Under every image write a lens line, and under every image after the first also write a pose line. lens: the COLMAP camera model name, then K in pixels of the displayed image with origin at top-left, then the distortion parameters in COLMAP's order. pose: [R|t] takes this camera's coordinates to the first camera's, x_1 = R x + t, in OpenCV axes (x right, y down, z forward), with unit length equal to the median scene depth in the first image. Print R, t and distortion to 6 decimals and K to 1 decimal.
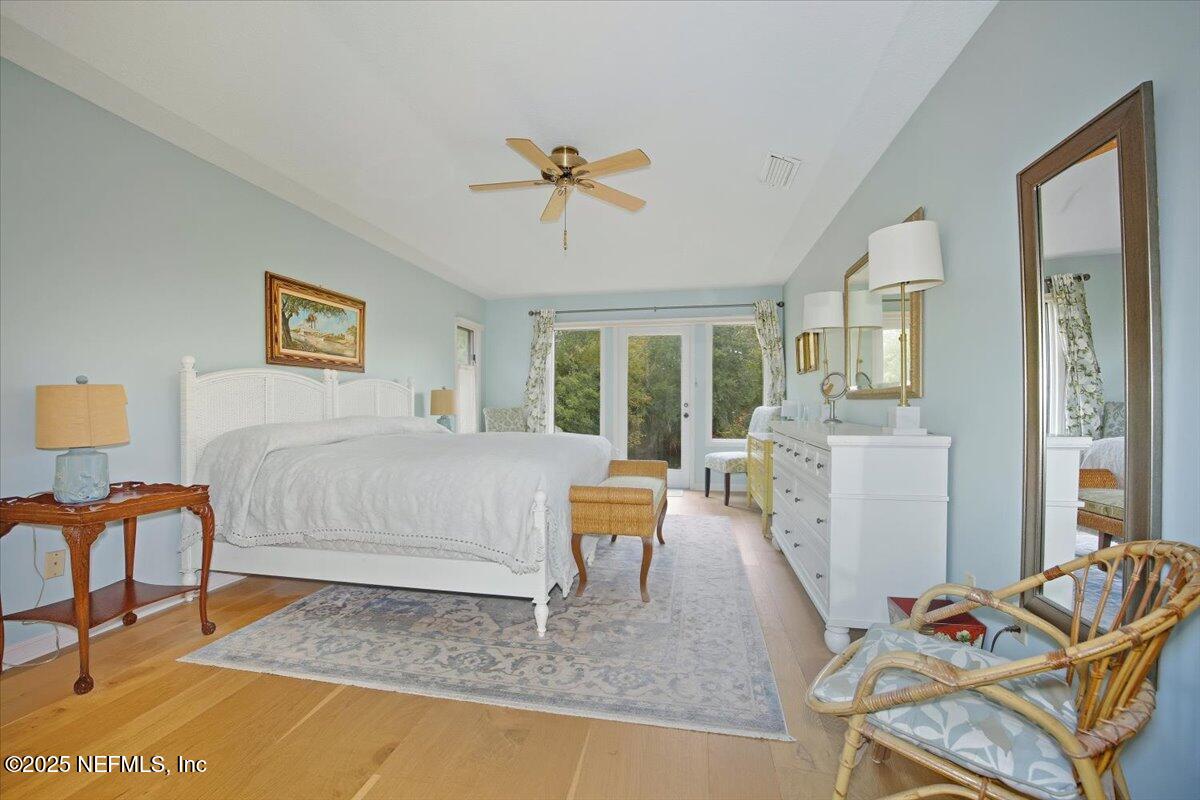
lens RADIAL K [[485.7, 0, 600.0], [0, 485.7, 400.0], [0, 0, 1]] dist [-0.001498, -0.000111]
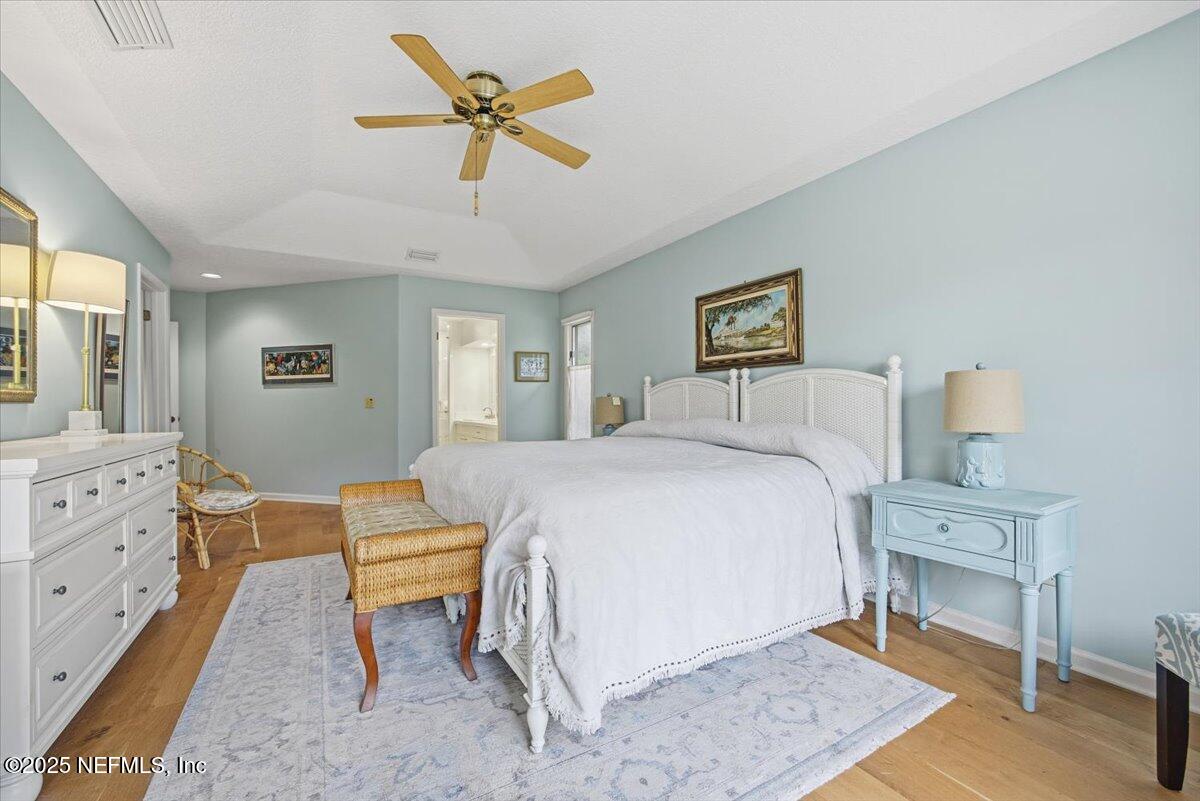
lens RADIAL K [[485.7, 0, 600.0], [0, 485.7, 400.5], [0, 0, 1]] dist [-0.001498, -0.000111]
pose [[-0.744920, -0.001923, -0.667151, 0.281104], [0.007868, 0.999901, -0.011667, 0.007804], [0.667108, -0.013940, -0.744831, 1.563739]]
